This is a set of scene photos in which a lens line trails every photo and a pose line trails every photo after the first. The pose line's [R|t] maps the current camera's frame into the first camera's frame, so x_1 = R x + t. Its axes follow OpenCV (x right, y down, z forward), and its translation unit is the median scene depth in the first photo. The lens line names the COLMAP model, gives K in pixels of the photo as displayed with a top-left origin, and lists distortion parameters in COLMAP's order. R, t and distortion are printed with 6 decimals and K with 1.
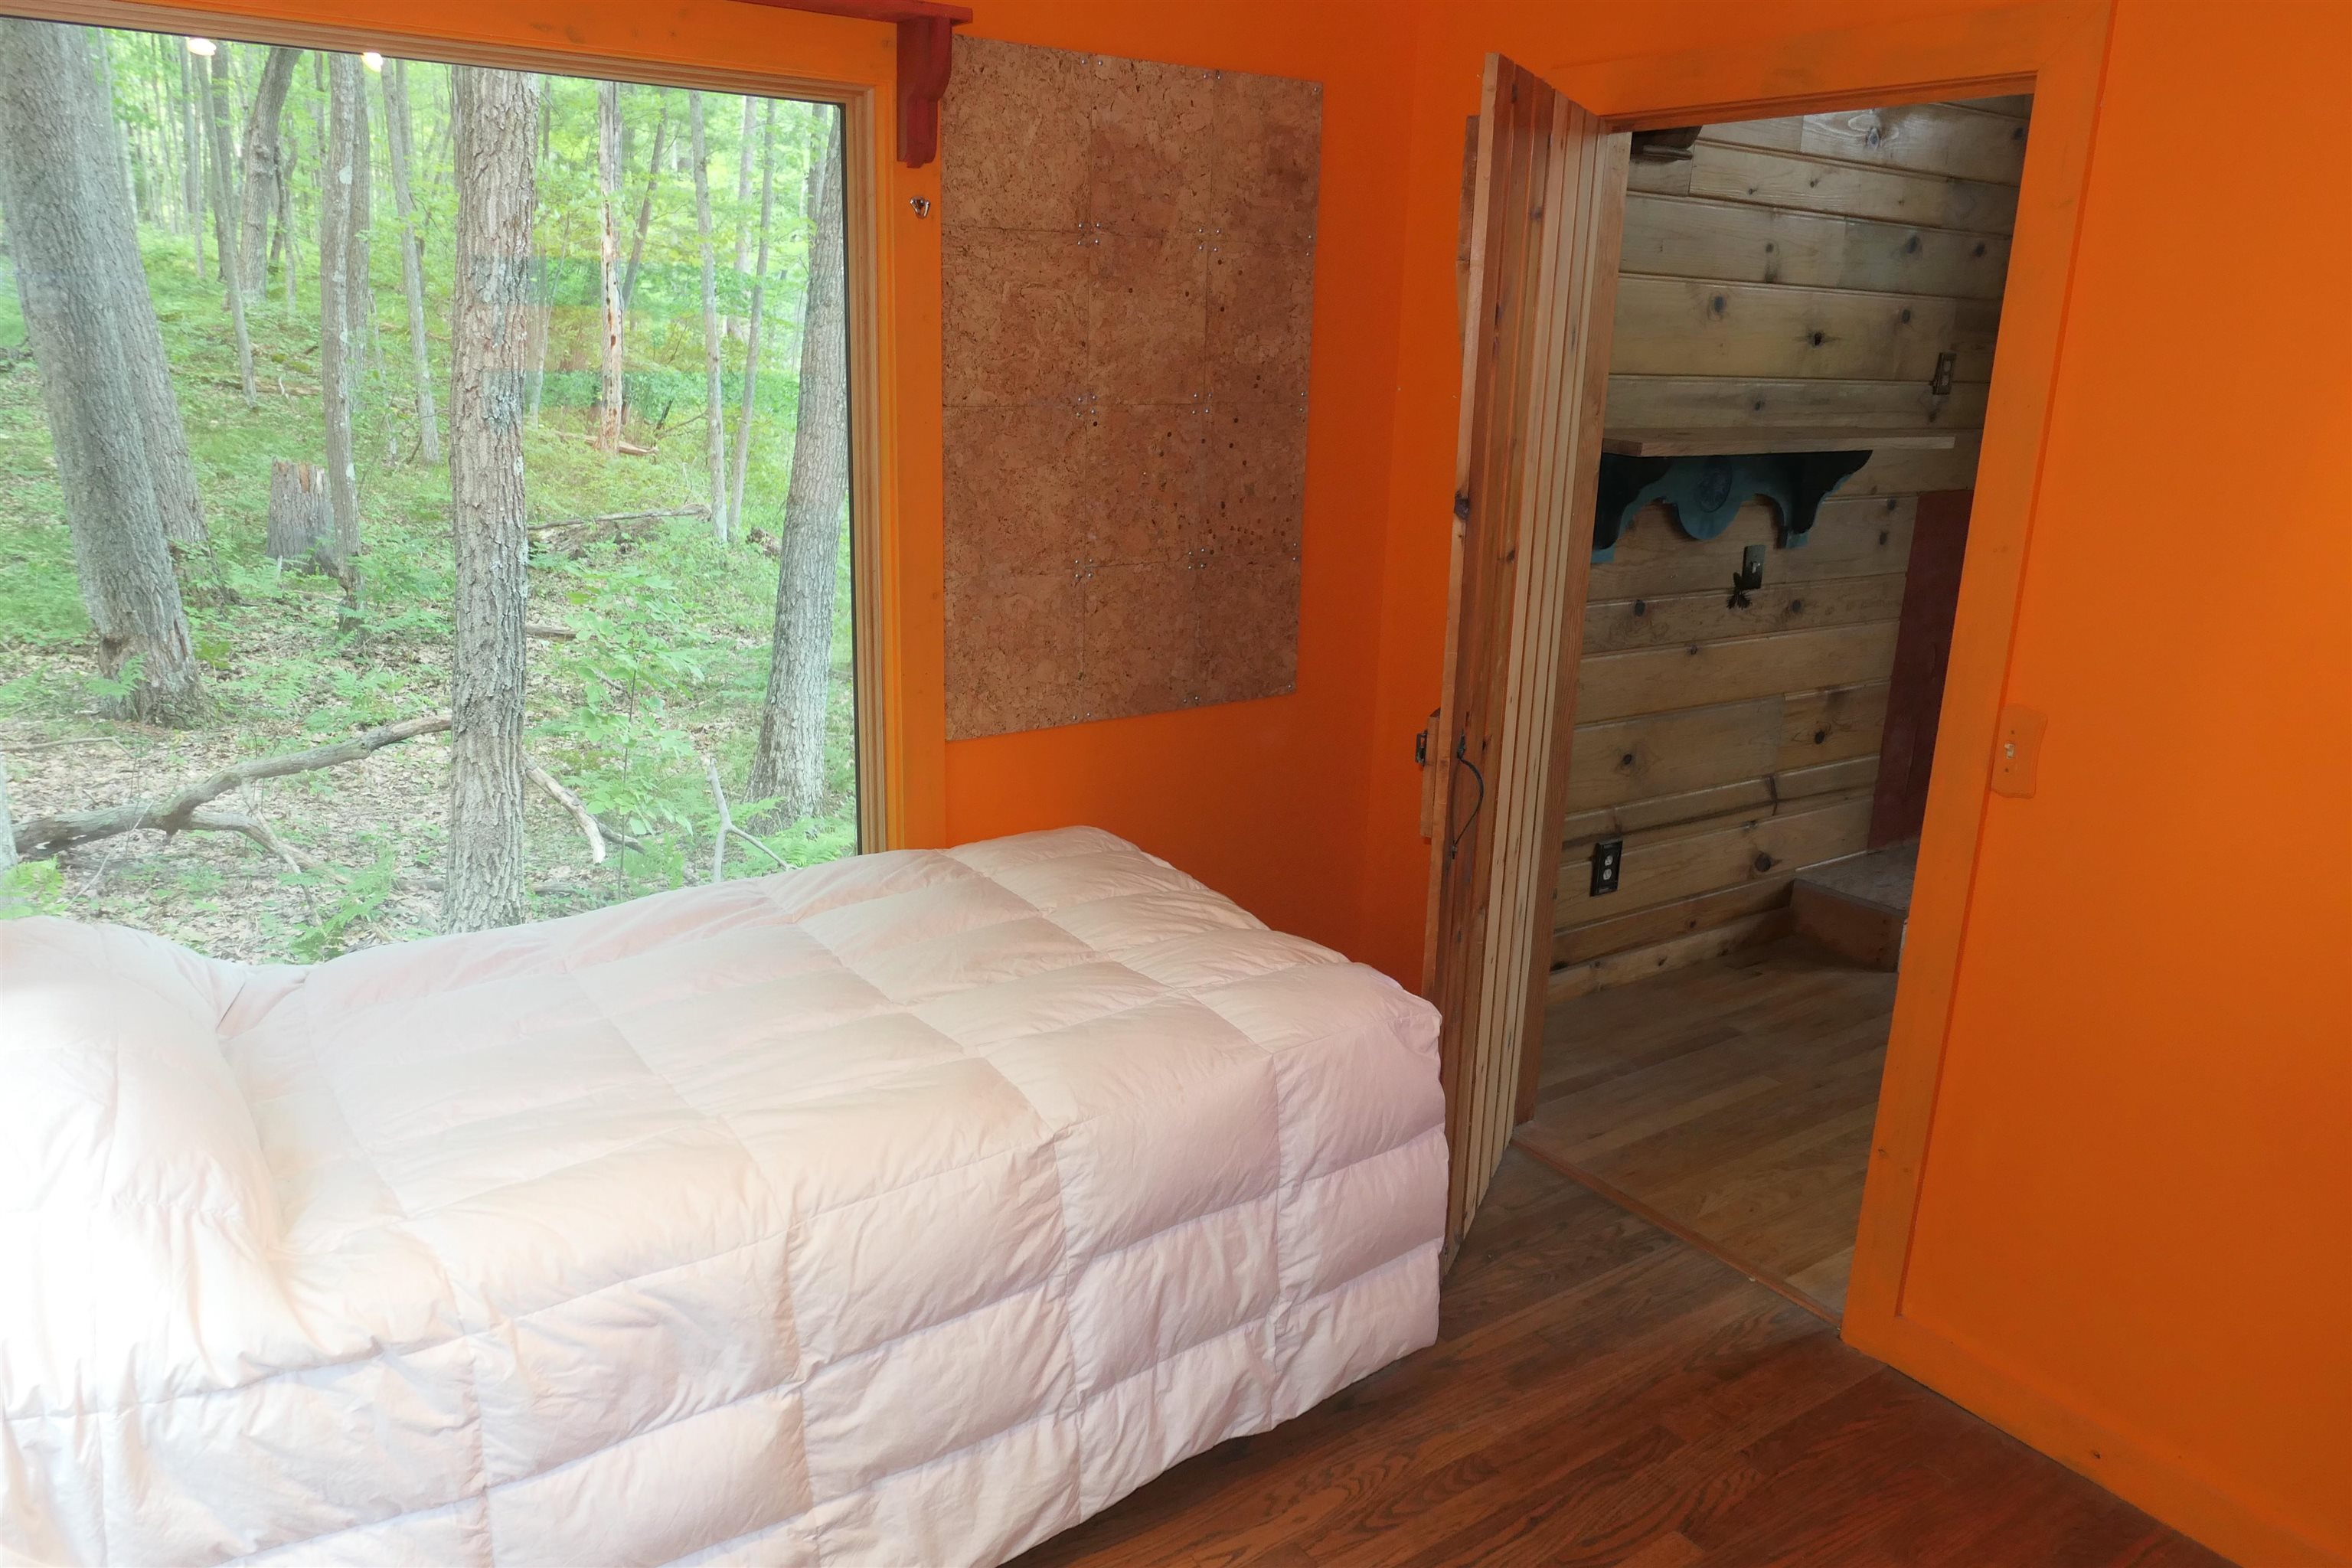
lens RADIAL K [[1655.4, 0, 1183.6], [0, 1655.4, 790.7], [0, 0, 1]] dist [-0.025981, 0.019788]
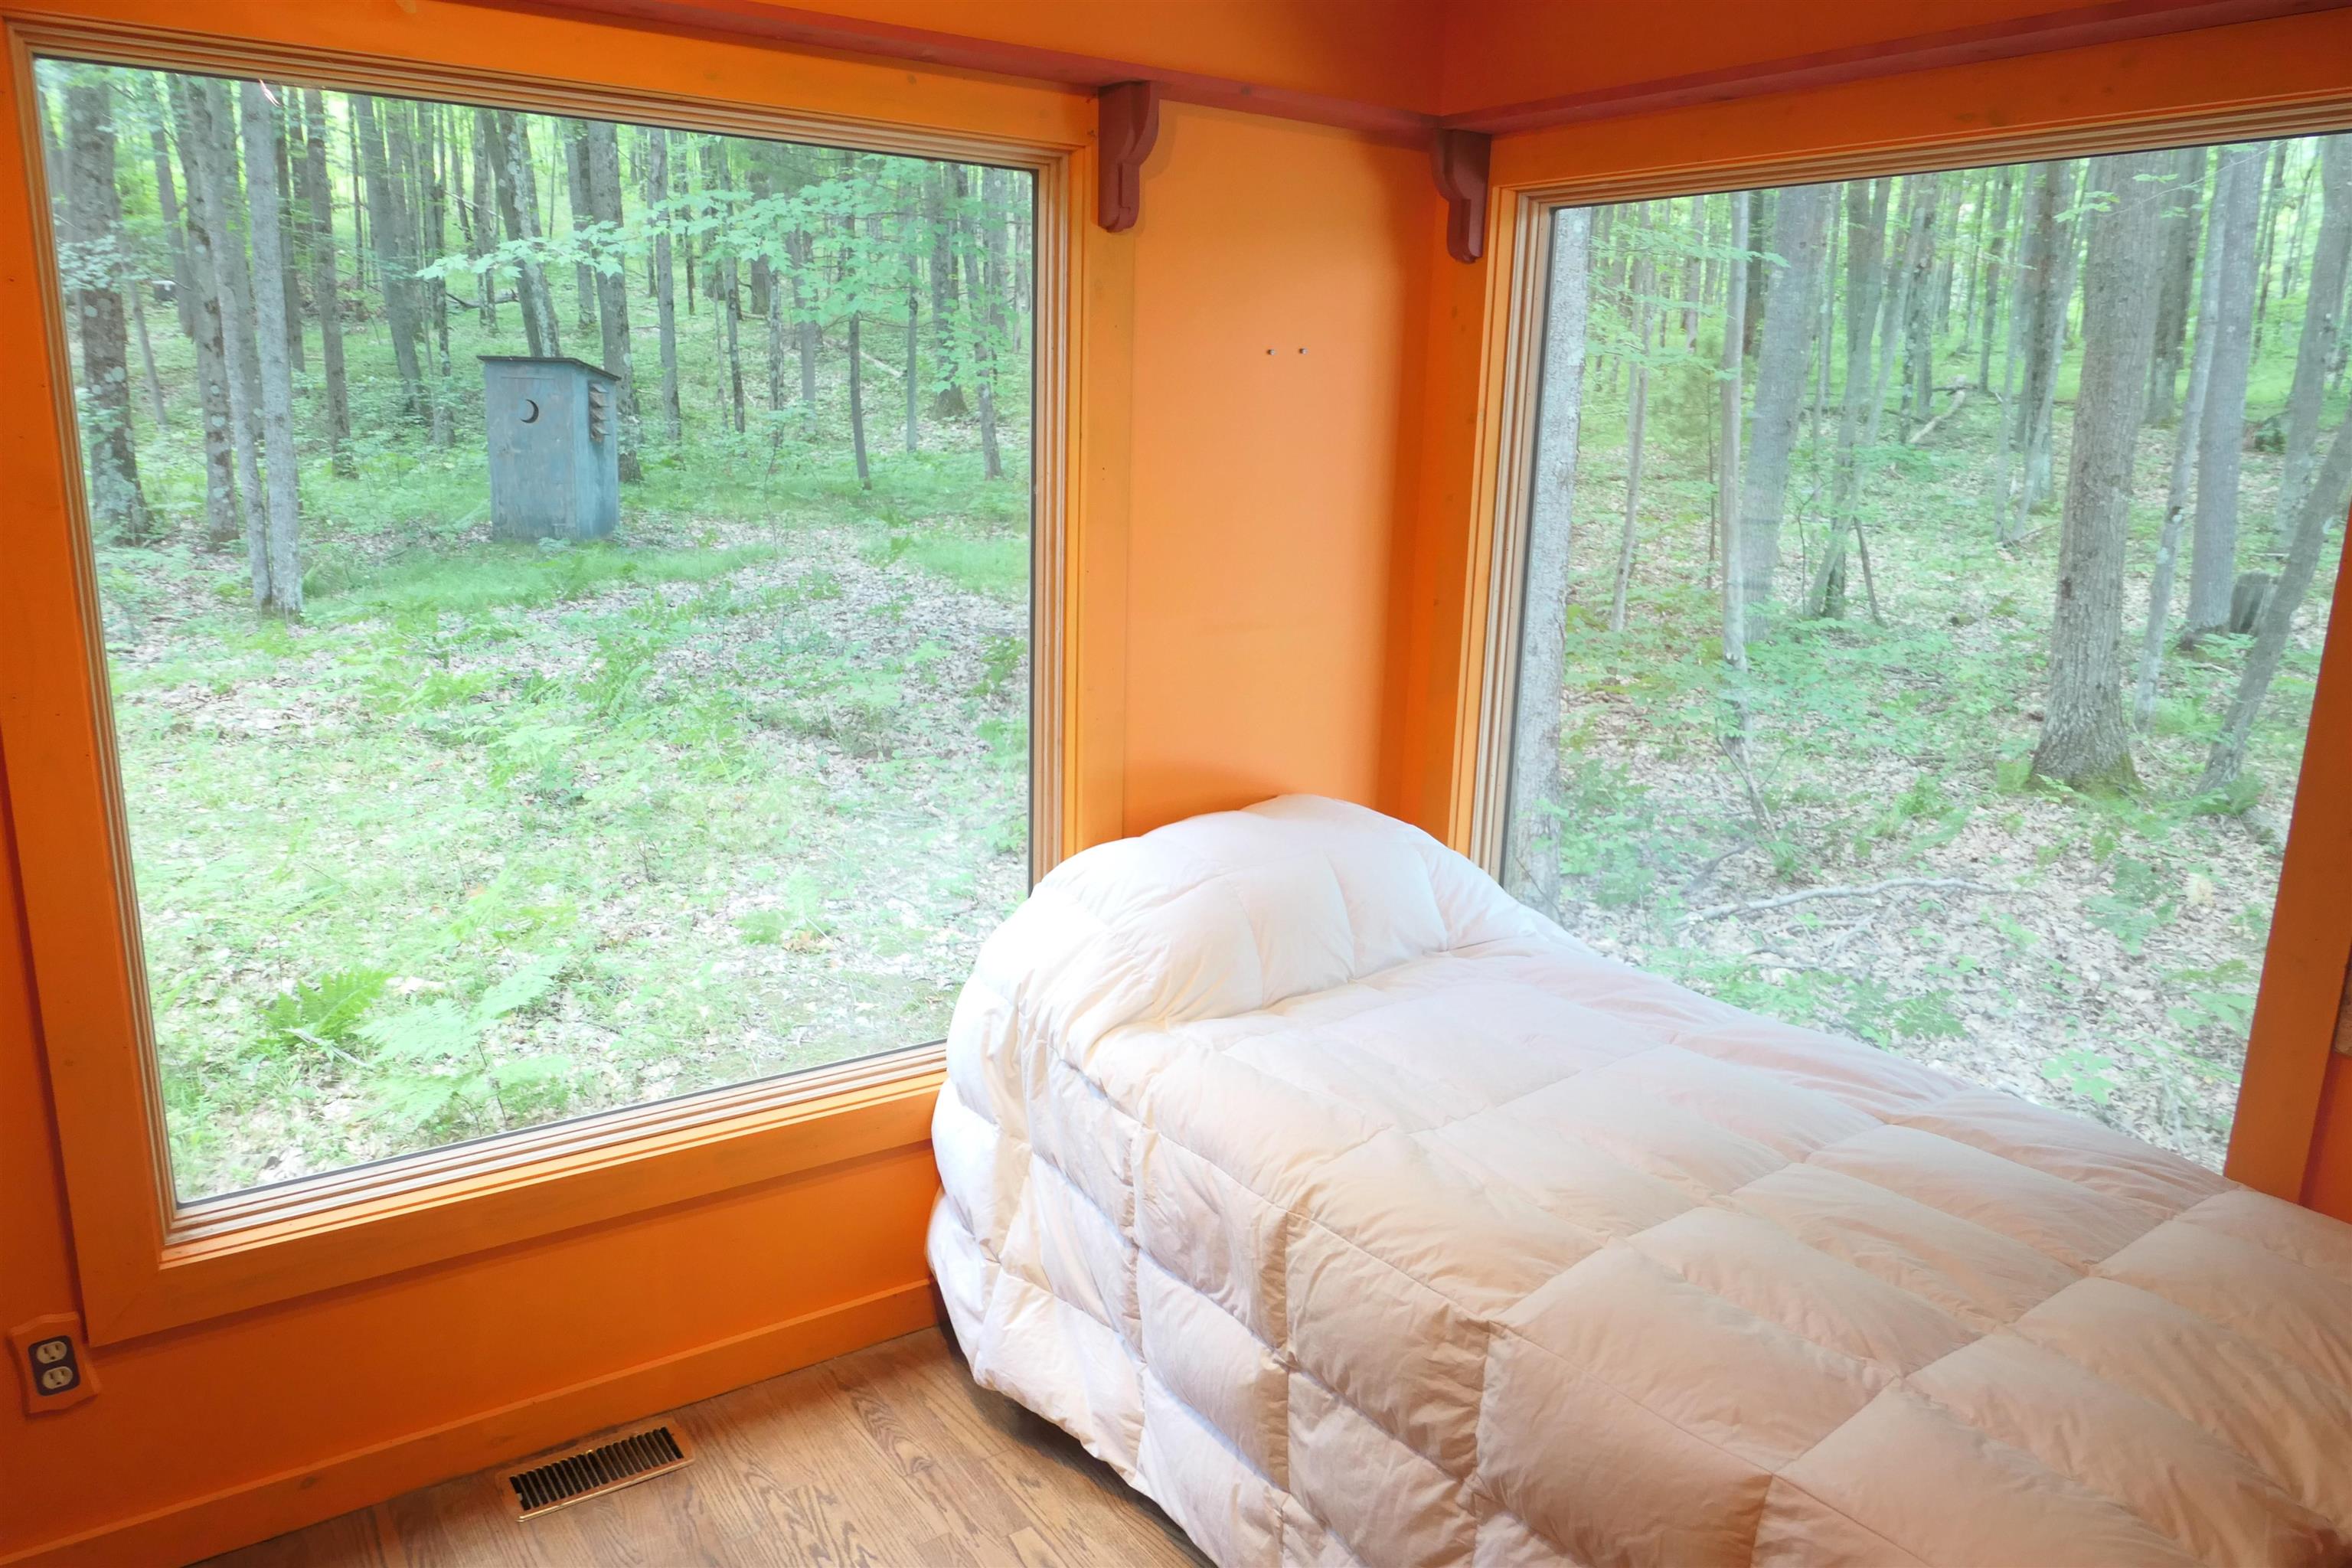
lens RADIAL K [[1655.4, 0, 1183.6], [0, 1655.4, 790.7], [0, 0, 1]] dist [-0.025981, 0.019788]
pose [[-0.014134, 0.190941, -0.981500, 0.734357], [-0.301250, 0.935175, 0.186267, -0.166691], [0.953440, 0.298310, 0.044303, 0.753220]]
